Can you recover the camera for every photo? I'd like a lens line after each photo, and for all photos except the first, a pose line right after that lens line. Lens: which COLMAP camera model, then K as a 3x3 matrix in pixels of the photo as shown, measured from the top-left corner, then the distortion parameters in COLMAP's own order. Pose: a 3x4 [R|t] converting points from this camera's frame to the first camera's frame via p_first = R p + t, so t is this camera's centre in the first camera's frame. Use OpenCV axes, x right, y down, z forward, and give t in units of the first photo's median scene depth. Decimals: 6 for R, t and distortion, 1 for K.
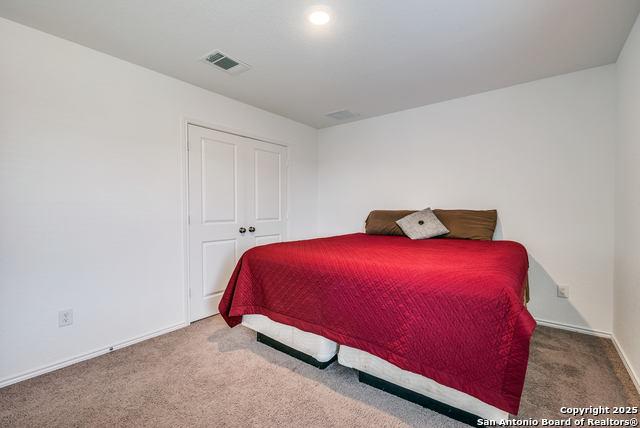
lens RADIAL K [[288.8, 0, 319.2], [0, 288.8, 216.0], [0, 0, 1]] dist [0.011682, -0.000183]
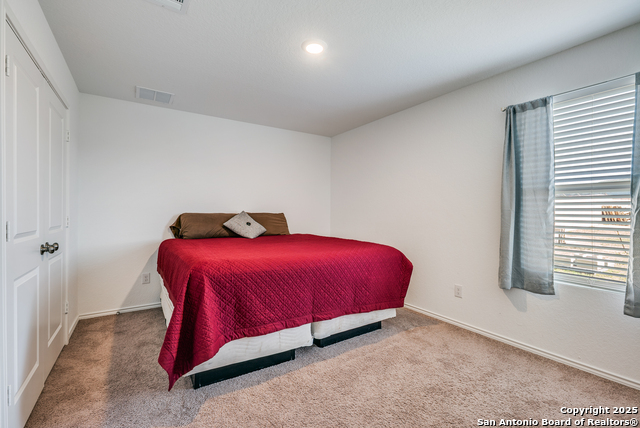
lens RADIAL K [[288.8, 0, 319.1], [0, 288.8, 213.9], [0, 0, 1]] dist [0.011682, -0.000183]
pose [[0.318814, 0.000850, 0.947817, -0.672792], [0.013747, 0.999890, -0.005521, -0.006793], [-0.947718, 0.014790, 0.318767, 0.375626]]
